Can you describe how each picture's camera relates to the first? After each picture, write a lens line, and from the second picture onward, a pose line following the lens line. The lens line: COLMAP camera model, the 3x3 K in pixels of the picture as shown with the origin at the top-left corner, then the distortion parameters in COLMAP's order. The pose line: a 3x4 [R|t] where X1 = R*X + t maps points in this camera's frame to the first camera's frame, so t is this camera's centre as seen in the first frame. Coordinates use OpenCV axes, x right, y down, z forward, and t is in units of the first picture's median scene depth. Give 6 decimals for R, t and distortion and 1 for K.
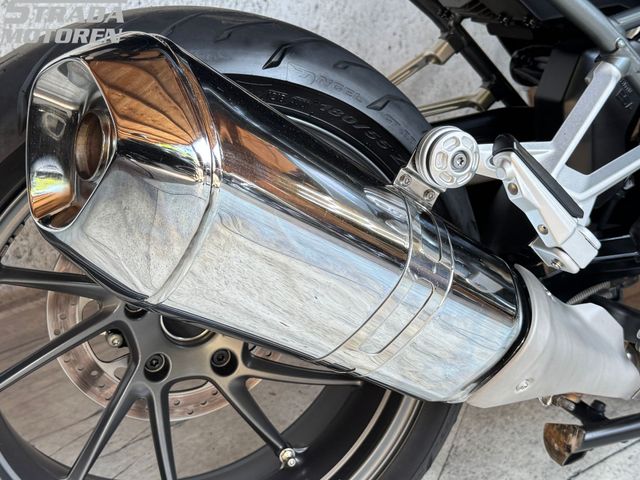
lens RADIAL K [[887.0, 0, 320.4], [0, 887.0, 240.1], [0, 0, 1]] dist [0.009797, 0.000000]
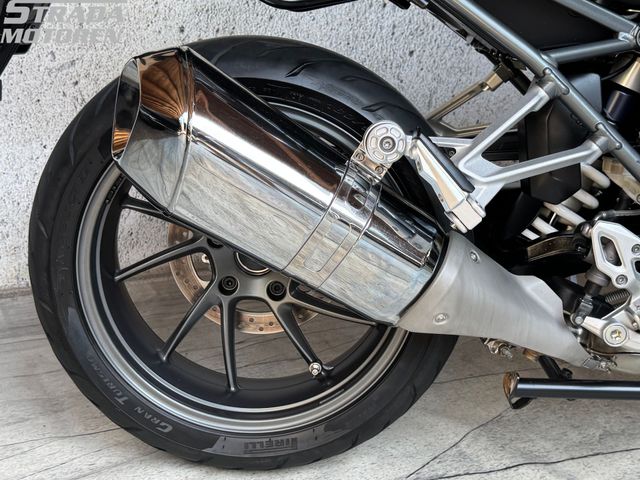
lens RADIAL K [[887.0, 0, 316.6], [0, 887.0, 234.7], [0, 0, 1]] dist [0.009797, 0.000000]
pose [[0.926000, 0.109297, -0.361355, 0.534650], [-0.129634, 0.991031, -0.032447, 0.107104], [0.354567, 0.076890, 0.931864, -0.336494]]
